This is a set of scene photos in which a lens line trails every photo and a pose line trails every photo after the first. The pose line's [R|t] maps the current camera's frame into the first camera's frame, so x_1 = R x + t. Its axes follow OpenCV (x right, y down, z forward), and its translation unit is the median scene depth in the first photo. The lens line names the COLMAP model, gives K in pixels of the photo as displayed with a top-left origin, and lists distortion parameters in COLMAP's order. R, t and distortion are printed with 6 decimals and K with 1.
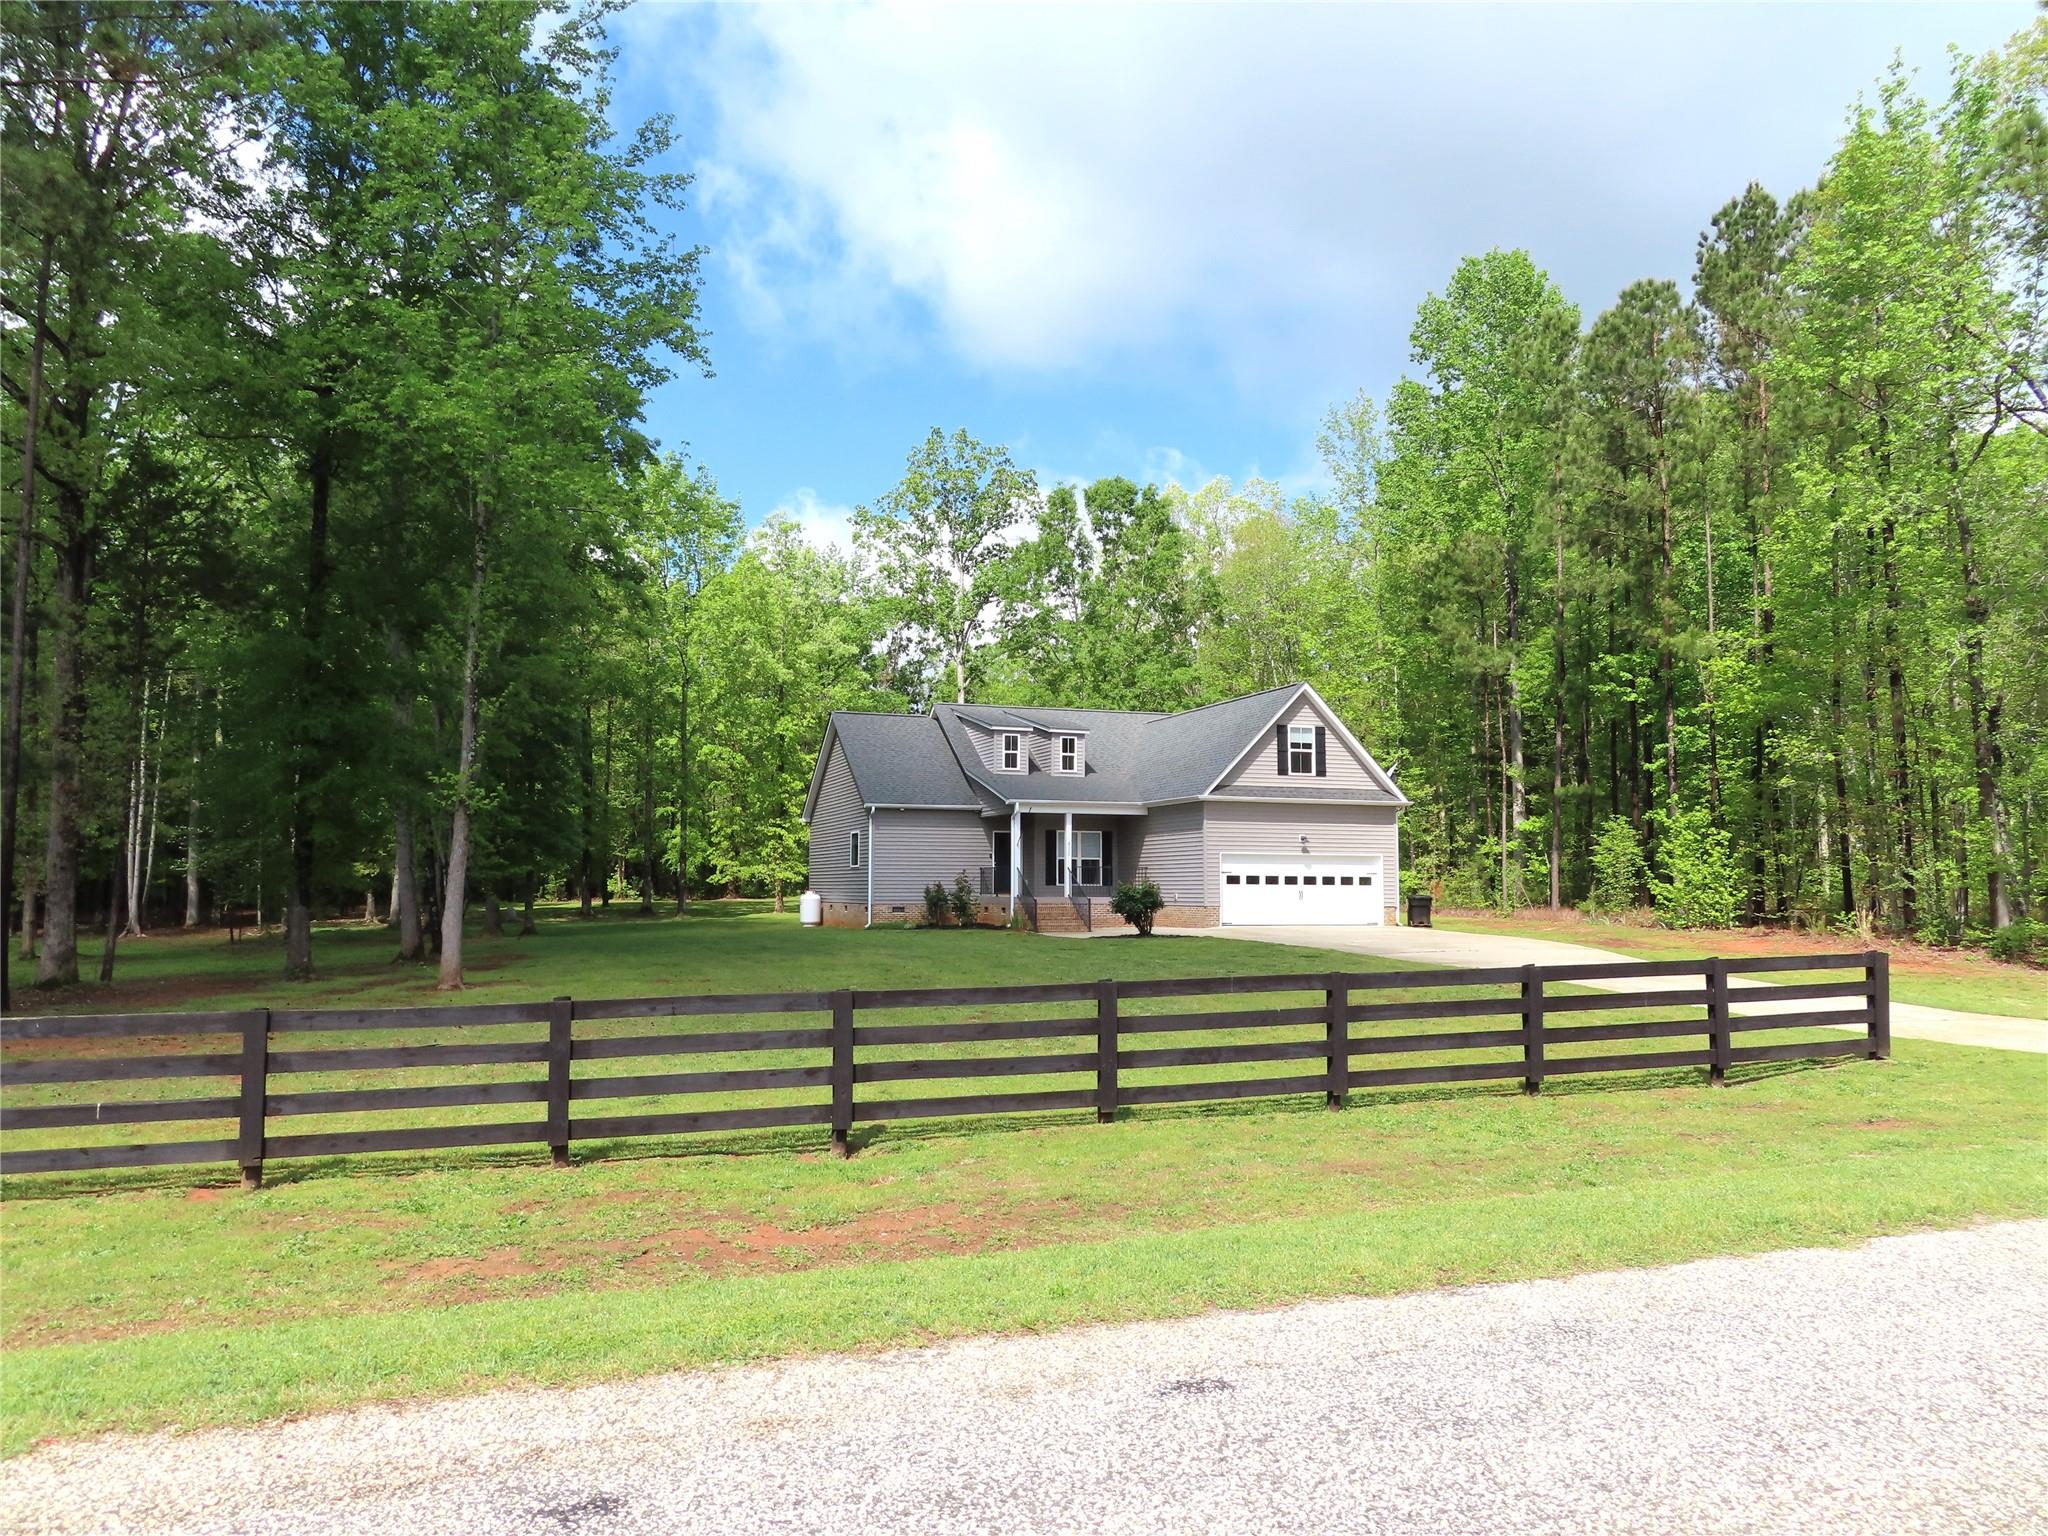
lens RADIAL K [[1488.9, 0, 1017.6], [0, 1488.9, 761.1], [0, 0, 1]] dist [-0.001675, -0.006410]
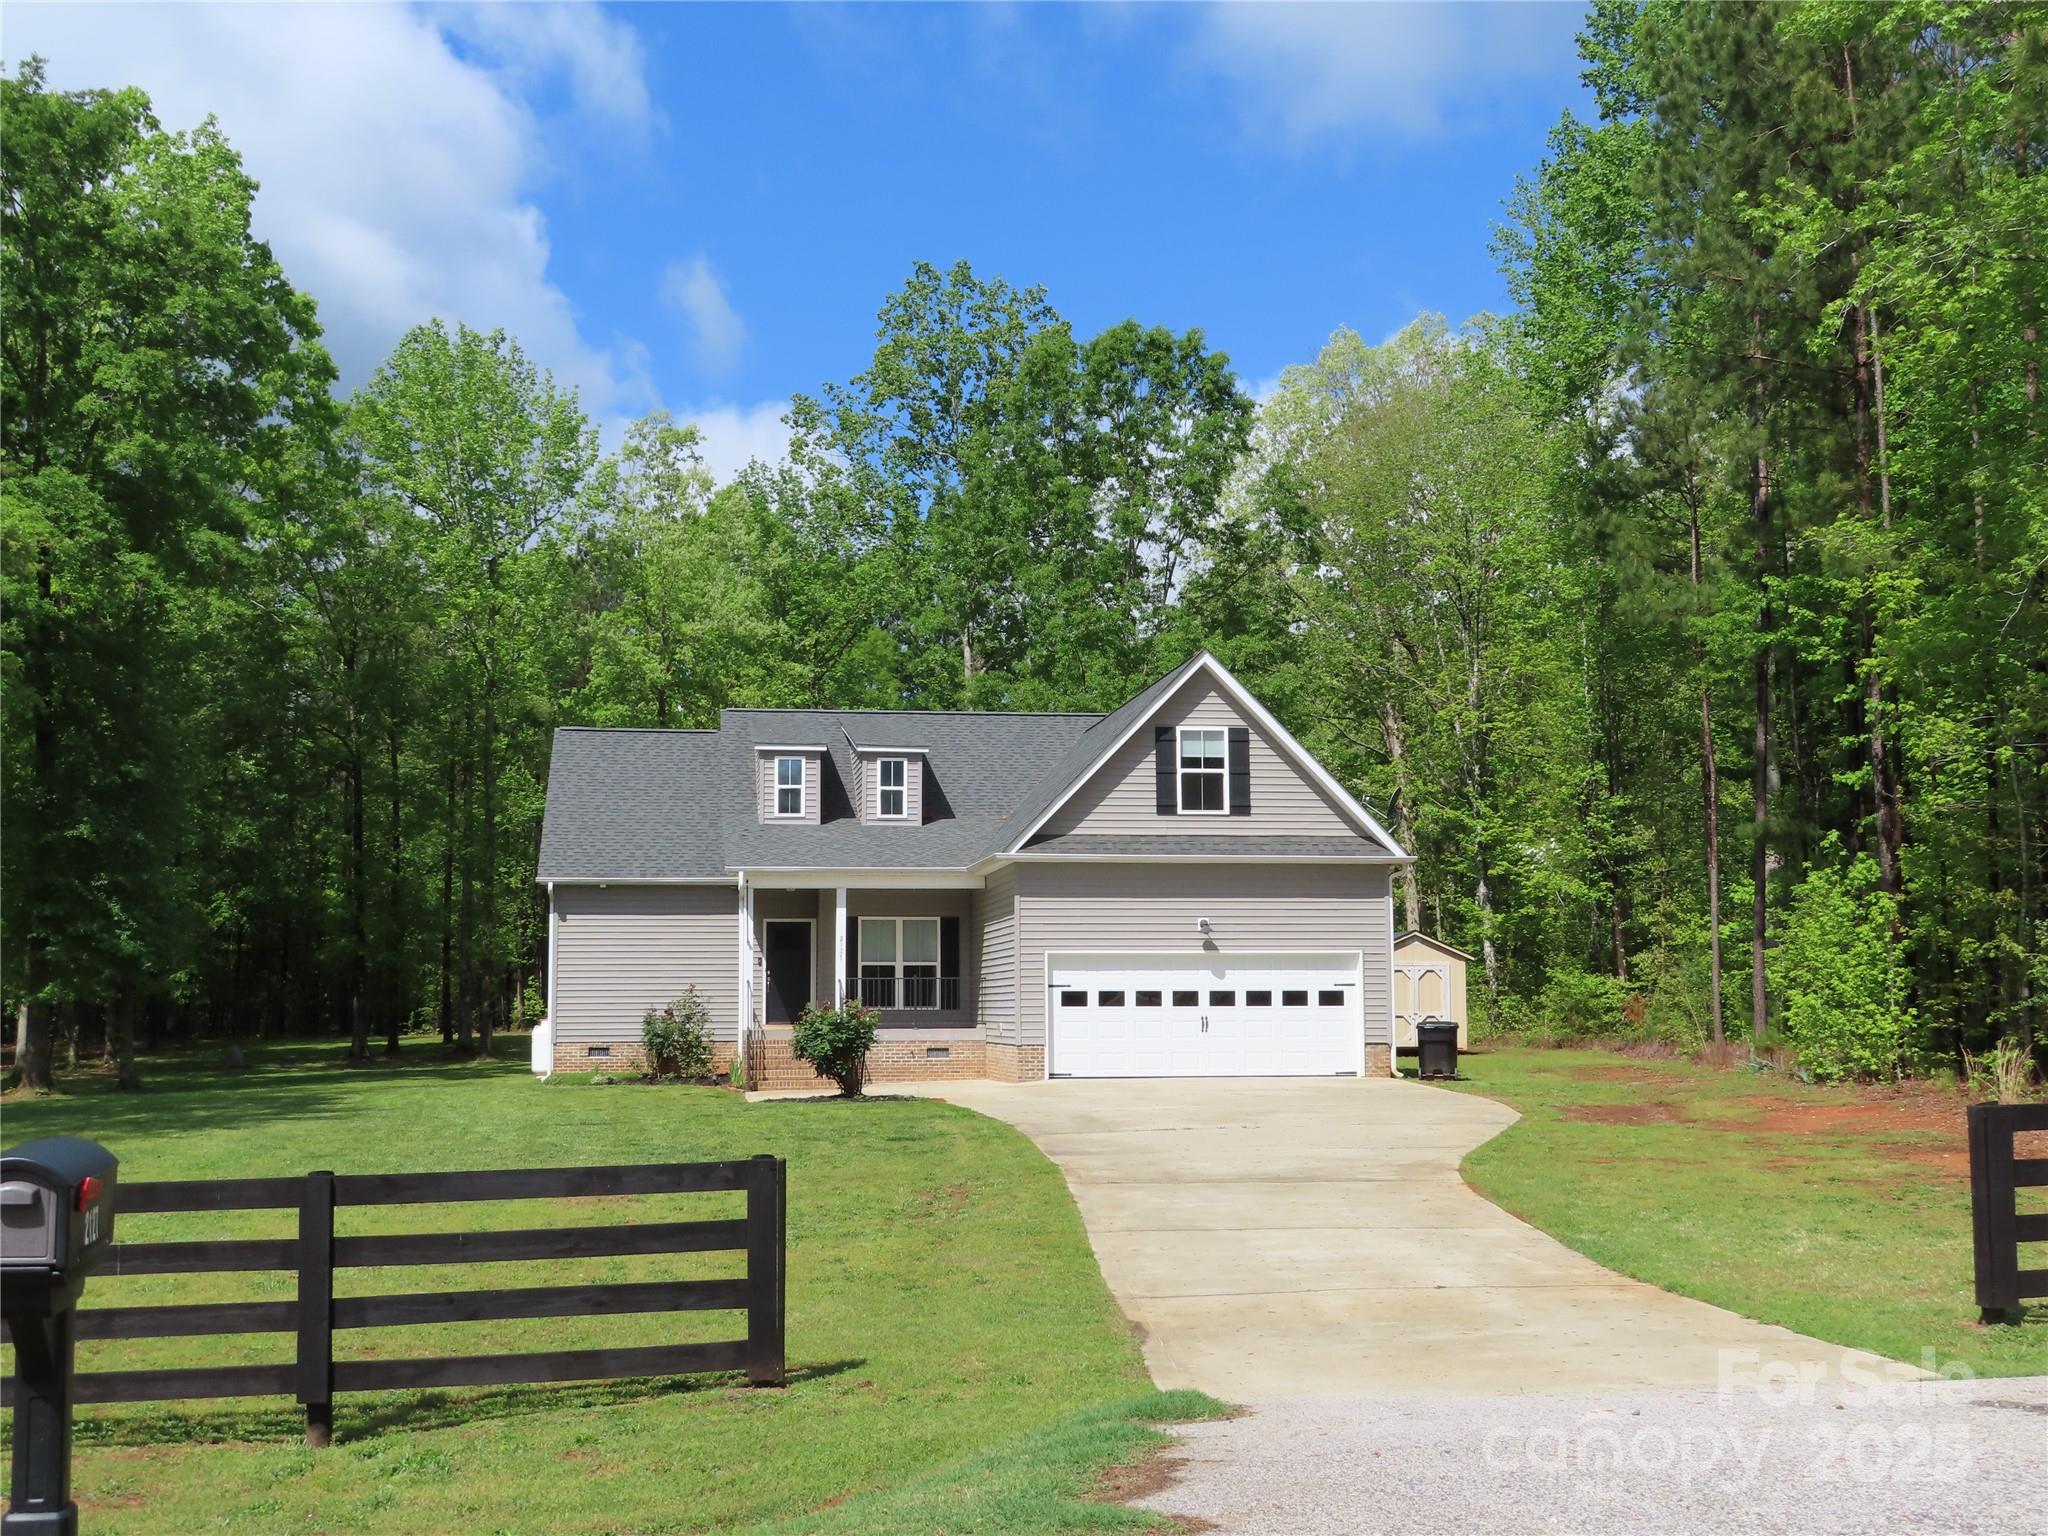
lens RADIAL K [[2345.7, 0, 995.6], [0, 2345.7, 770.7], [0, 0, 1]] dist [0.005002, 0.020864]
pose [[0.981450, -0.027988, -0.189665, 0.282081], [0.025130, 0.999532, -0.017462, 0.006584], [0.190065, 0.012372, 0.981694, 0.100357]]
